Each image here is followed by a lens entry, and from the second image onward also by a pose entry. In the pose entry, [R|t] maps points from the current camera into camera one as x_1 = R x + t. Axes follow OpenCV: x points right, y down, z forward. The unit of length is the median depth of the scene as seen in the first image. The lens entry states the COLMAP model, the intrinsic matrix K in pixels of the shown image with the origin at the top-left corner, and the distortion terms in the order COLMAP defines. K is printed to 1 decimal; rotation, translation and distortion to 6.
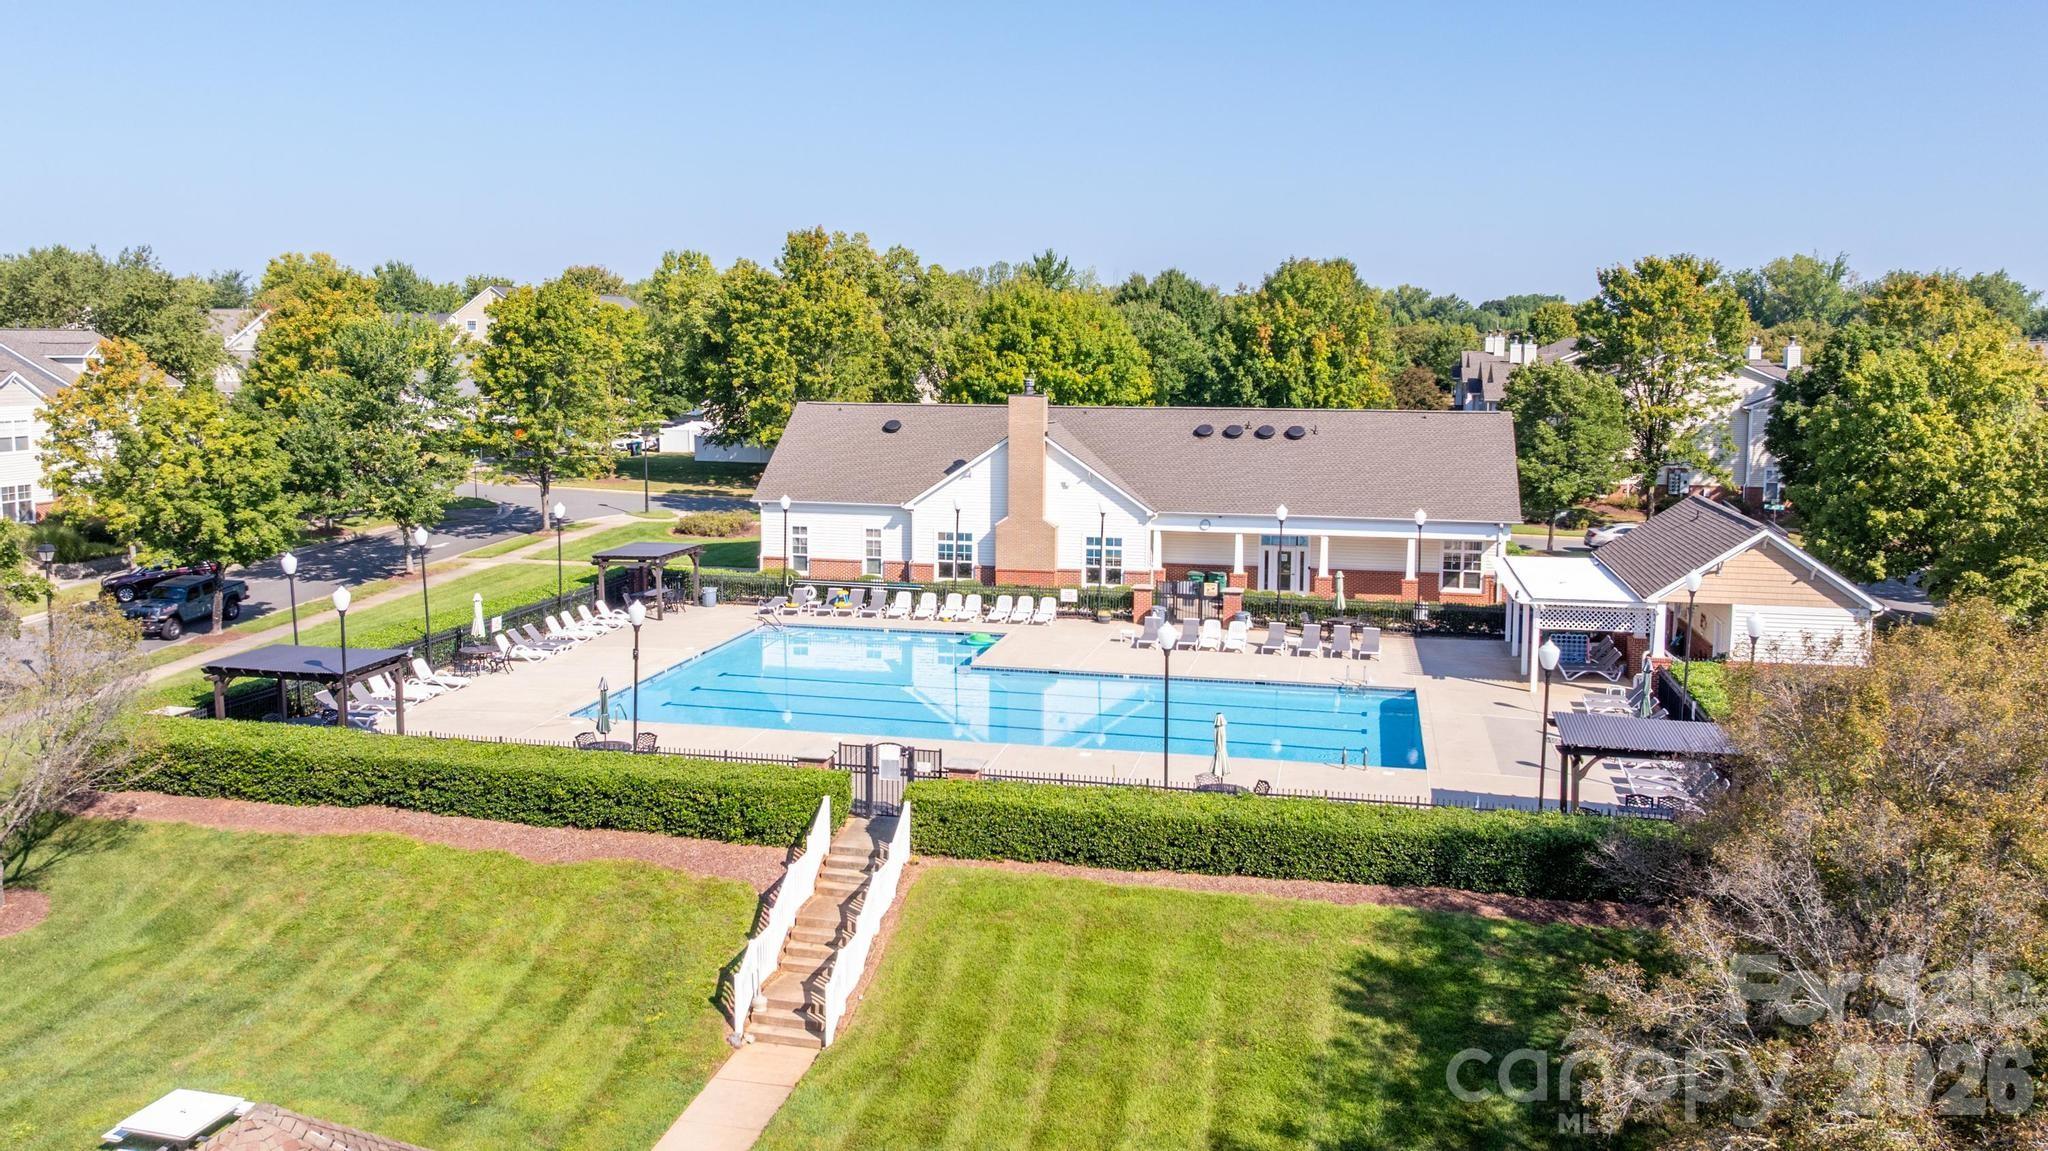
lens RADIAL K [[1540.1, 0, 1026.4], [0, 1540.1, 541.1], [0, 0, 1]] dist [0.004998, -0.038883]
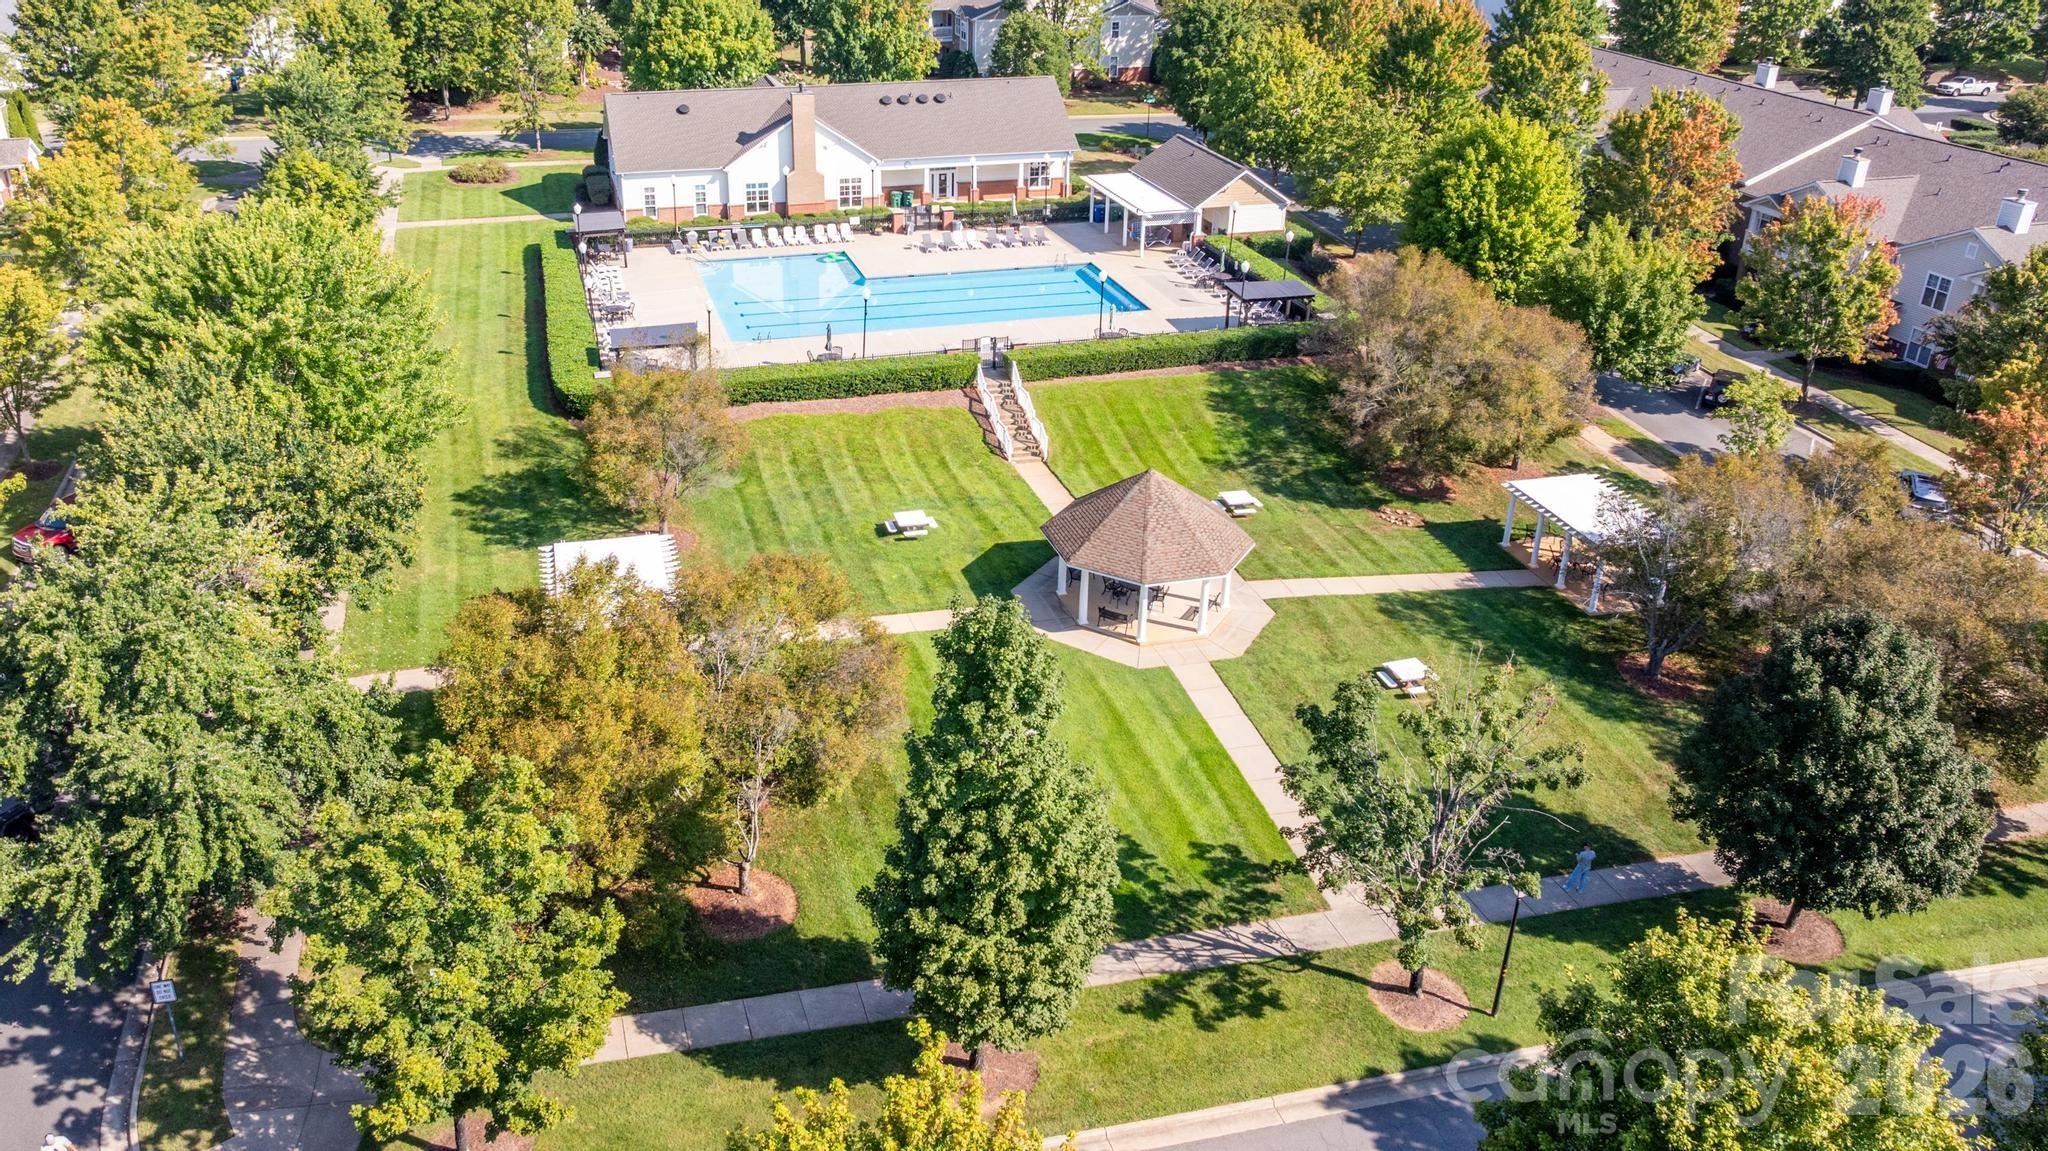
lens RADIAL K [[1495.7, 0, 892.2], [0, 1495.7, 474.9], [0, 0, 1]] dist [-0.001454, -0.004607]
pose [[0.897136, -0.184025, 0.401598, -0.605251], [0.055121, 0.948627, 0.311557, -0.195787], [-0.438302, -0.257372, 0.861192, -0.466708]]
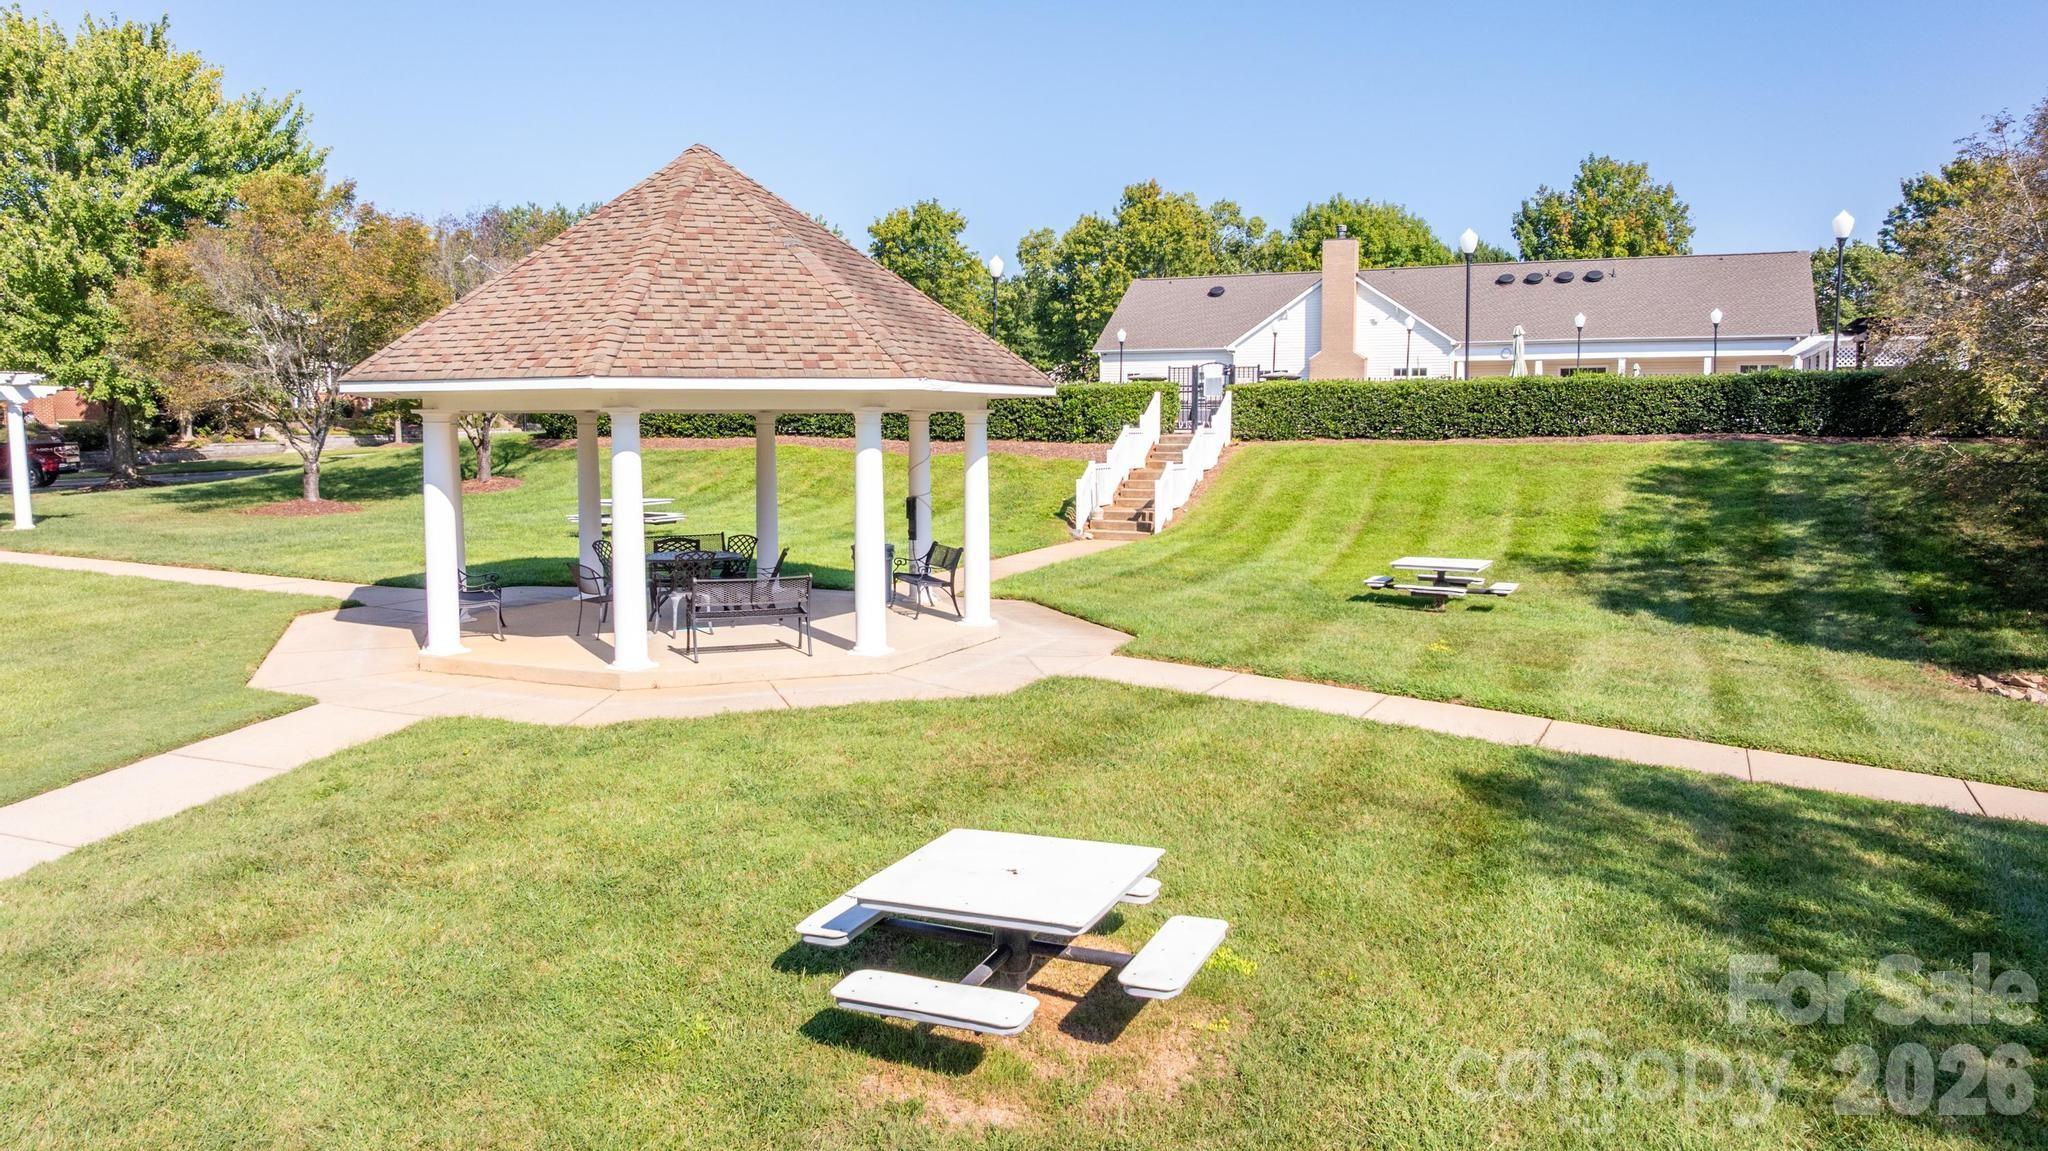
lens RADIAL K [[1395.5, 0, 1090.7], [0, 1395.5, 570.8], [0, 0, 1]] dist [-0.011465, 0.000134]
pose [[0.984681, 0.009398, -0.174114, 0.000916], [-0.013357, 0.999678, -0.021579, 0.165431], [0.173855, 0.023574, 0.984489, -0.007415]]
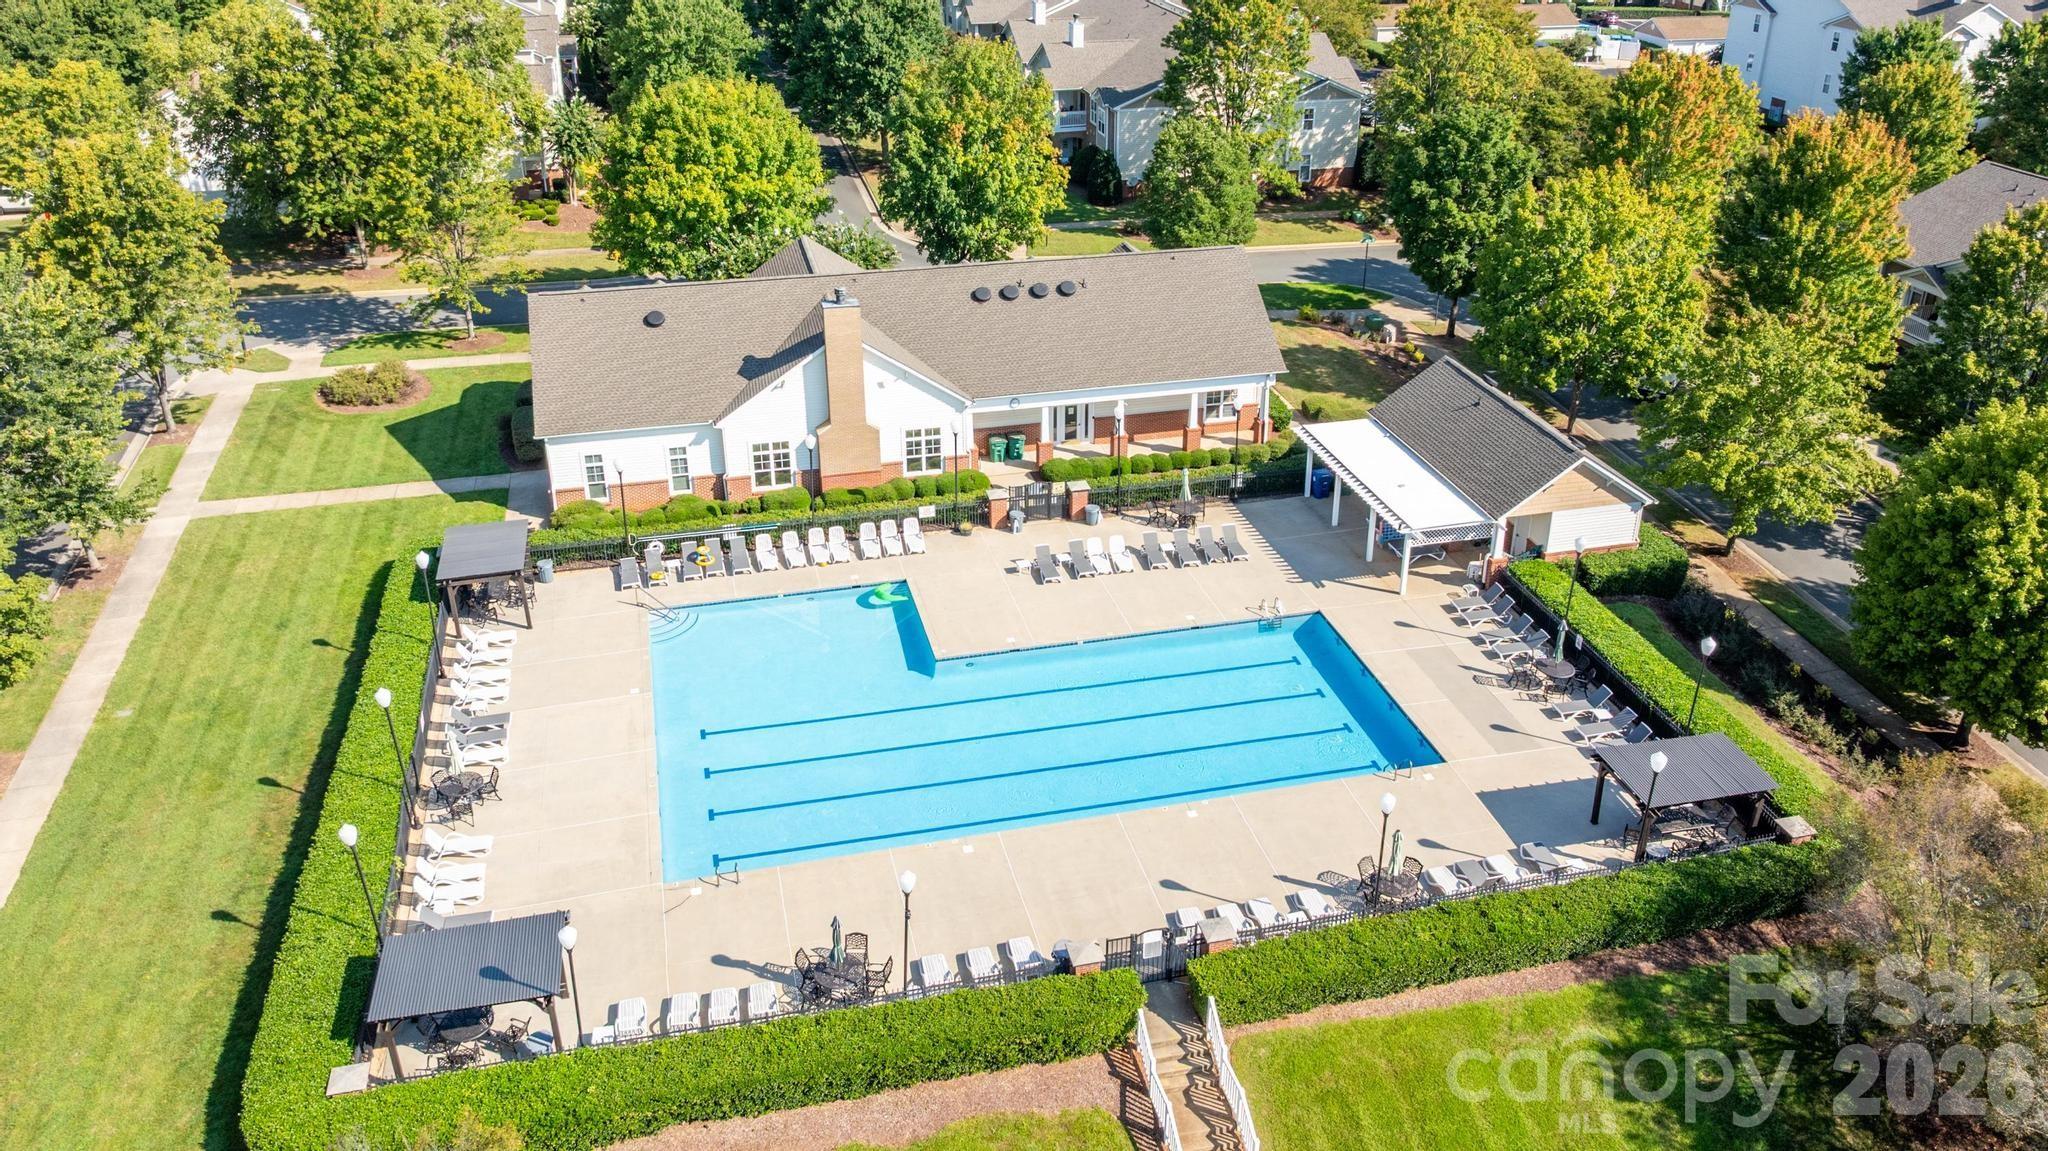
lens RADIAL K [[1516.0, 0, 1024.3], [0, 1516.0, 484.0], [0, 0, 1]] dist [-0.007696, -0.004741]
pose [[0.897362, -0.188432, 0.399043, -0.296887], [0.055223, 0.945094, 0.322098, -0.287725], [-0.437827, -0.267002, 0.858497, 0.099351]]
